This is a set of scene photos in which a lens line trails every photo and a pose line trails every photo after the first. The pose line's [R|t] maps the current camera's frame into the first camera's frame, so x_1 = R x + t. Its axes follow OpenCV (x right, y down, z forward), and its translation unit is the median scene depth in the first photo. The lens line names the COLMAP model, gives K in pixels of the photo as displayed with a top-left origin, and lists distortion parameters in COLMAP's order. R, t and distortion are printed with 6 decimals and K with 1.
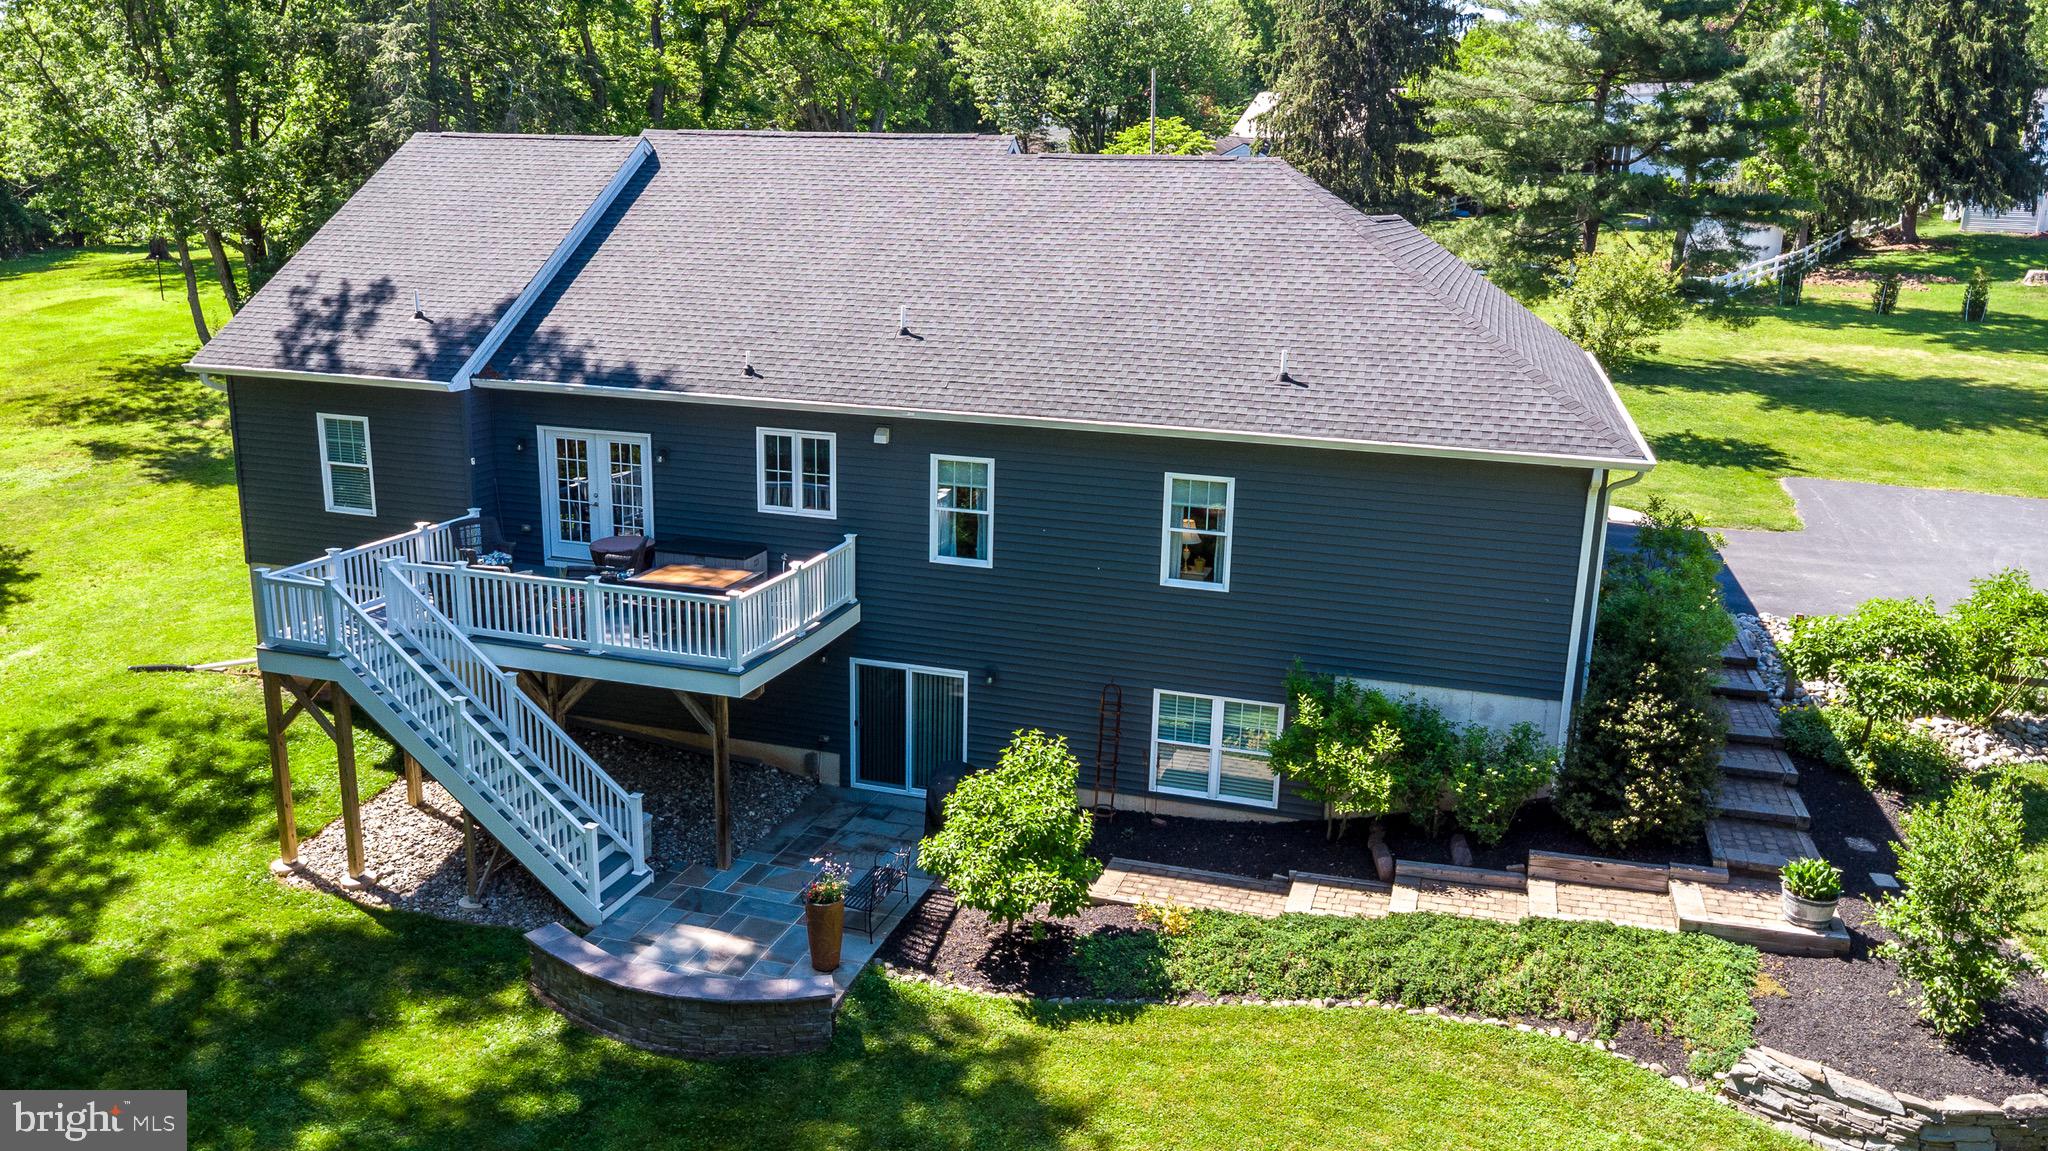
lens RADIAL K [[1492.5, 0, 1027.0], [0, 1492.5, 579.3], [0, 0, 1]] dist [0.051842, -0.092906]
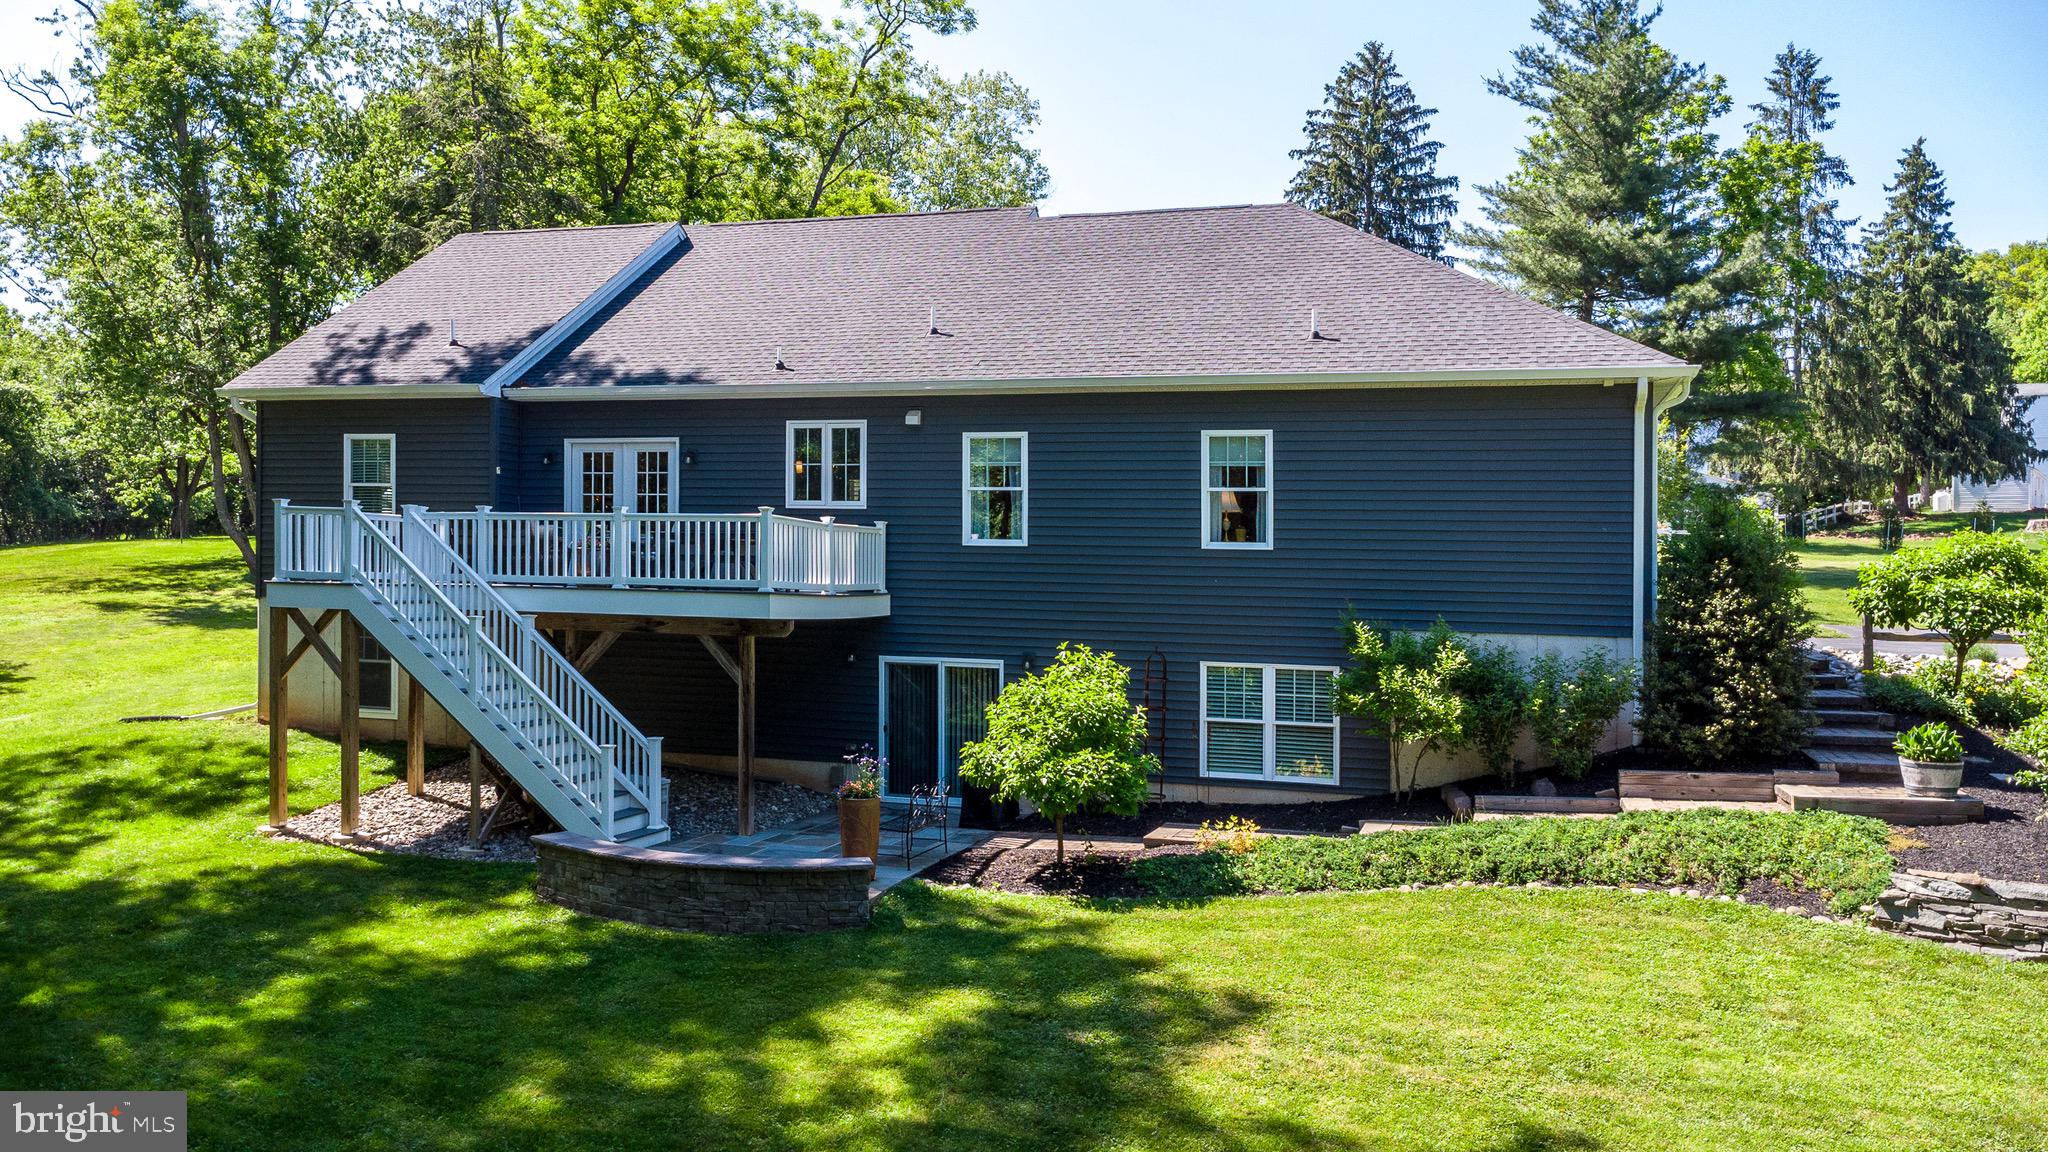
lens RADIAL K [[1513.5, 0, 1024.0], [0, 1513.5, 576.0], [0, 0, 1]] dist [0.044705, -0.079059]
pose [[0.999753, -0.022218, -0.001020, -0.025531], [0.021257, 0.967993, -0.250077, 0.266205], [0.006544, 0.249993, 0.968225, 0.054060]]
